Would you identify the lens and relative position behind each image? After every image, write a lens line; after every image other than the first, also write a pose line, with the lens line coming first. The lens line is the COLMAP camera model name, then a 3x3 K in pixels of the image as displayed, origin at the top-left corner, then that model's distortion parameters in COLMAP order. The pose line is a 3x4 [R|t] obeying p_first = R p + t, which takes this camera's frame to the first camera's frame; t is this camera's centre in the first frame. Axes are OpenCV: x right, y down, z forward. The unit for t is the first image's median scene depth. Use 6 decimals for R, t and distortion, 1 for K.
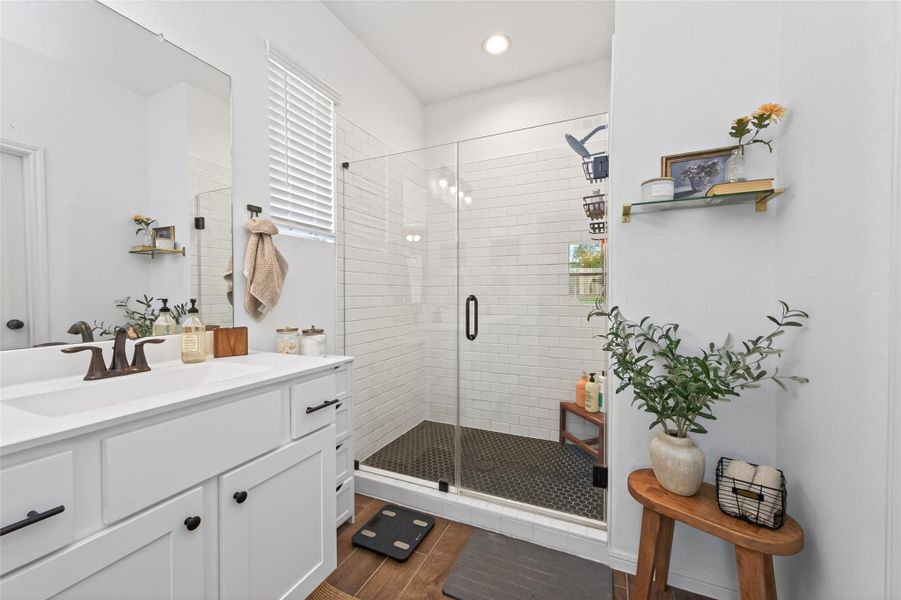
lens RADIAL K [[348.8, 0, 452.8], [0, 348.8, 298.4], [0, 0, 1]] dist [0.004074, 0.000049]
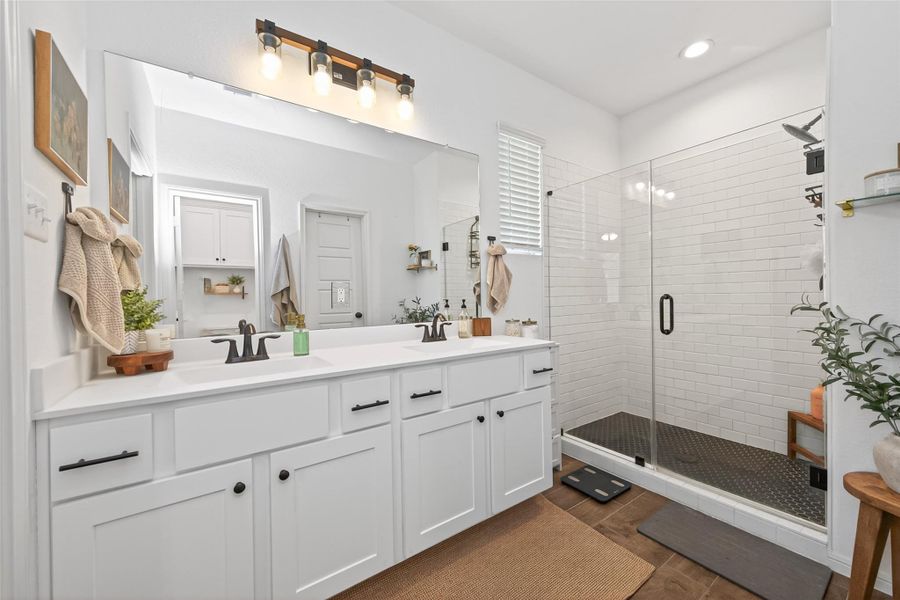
lens RADIAL K [[348.4, 0, 452.3], [0, 348.4, 298.4], [0, 0, 1]] dist [0.004074, 0.000049]
pose [[0.858717, -0.009279, -0.512366, 0.039866], [0.008572, 0.999956, -0.003742, 0.002197], [0.512378, -0.001179, 0.858759, -0.321199]]
